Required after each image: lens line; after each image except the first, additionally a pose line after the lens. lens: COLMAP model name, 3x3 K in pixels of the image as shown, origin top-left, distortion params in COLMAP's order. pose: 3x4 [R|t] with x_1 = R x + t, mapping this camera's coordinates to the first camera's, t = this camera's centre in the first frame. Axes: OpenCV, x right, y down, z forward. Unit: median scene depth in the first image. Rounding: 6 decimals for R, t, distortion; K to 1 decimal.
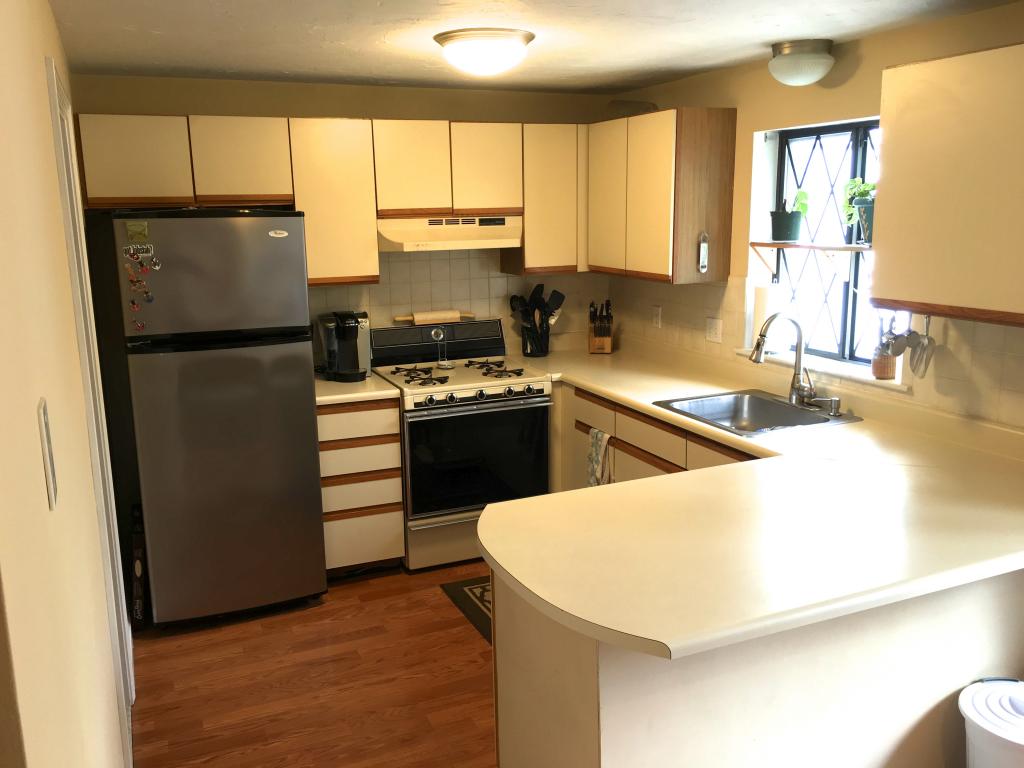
lens RADIAL K [[862.0, 0, 503.3], [0, 862.0, 389.9], [0, 0, 1]] dist [0.046003, -0.017226]
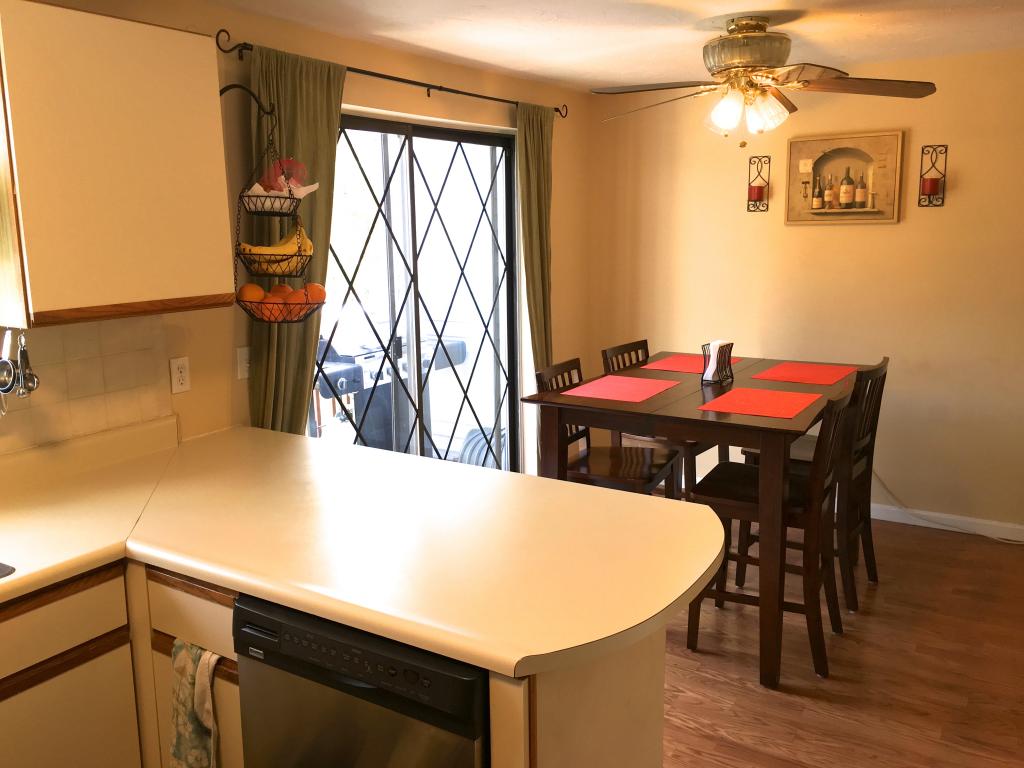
lens RADIAL K [[862.0, 0, 509.3], [0, 862.0, 375.9], [0, 0, 1]] dist [0.046003, -0.017226]
pose [[-0.543944, -0.123972, 0.829913, -0.289988], [0.203233, 0.940116, 0.273638, -0.127423], [-0.814138, 0.317510, -0.486176, 0.768674]]
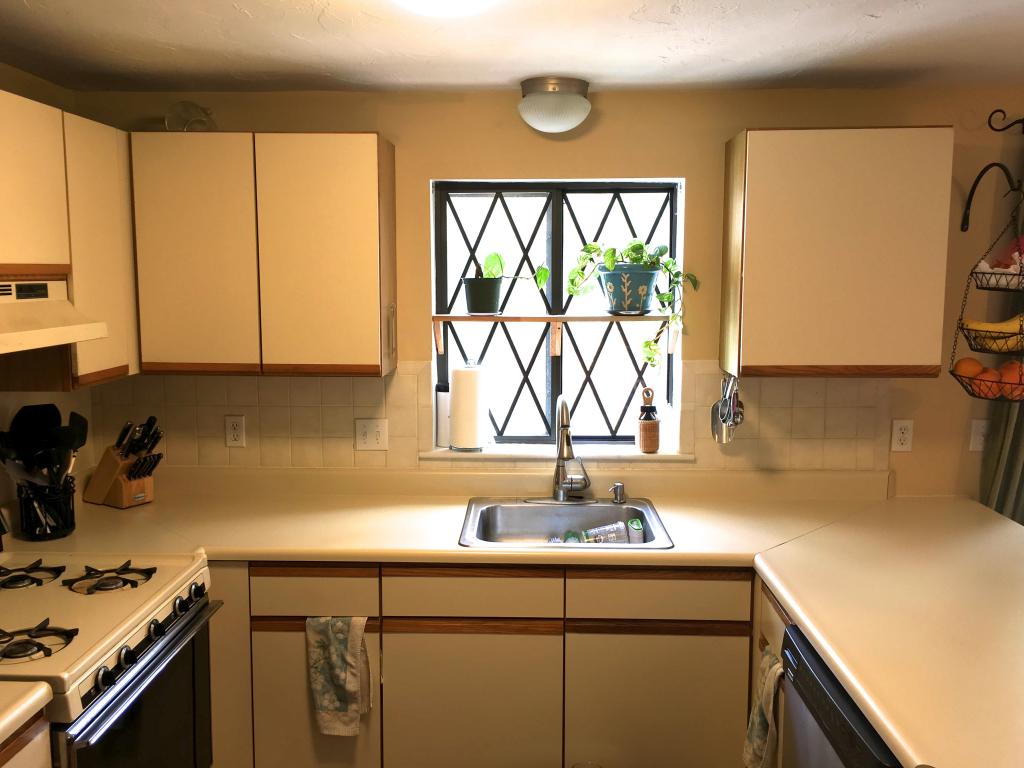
lens RADIAL K [[862.0, 0, 509.9], [0, 862.0, 380.3], [0, 0, 1]] dist [0.046003, -0.017226]
pose [[0.443895, -0.091818, 0.891362, -0.386235], [0.184364, 0.982813, 0.009426, -0.106723], [-0.876908, 0.160151, 0.453193, 0.587139]]
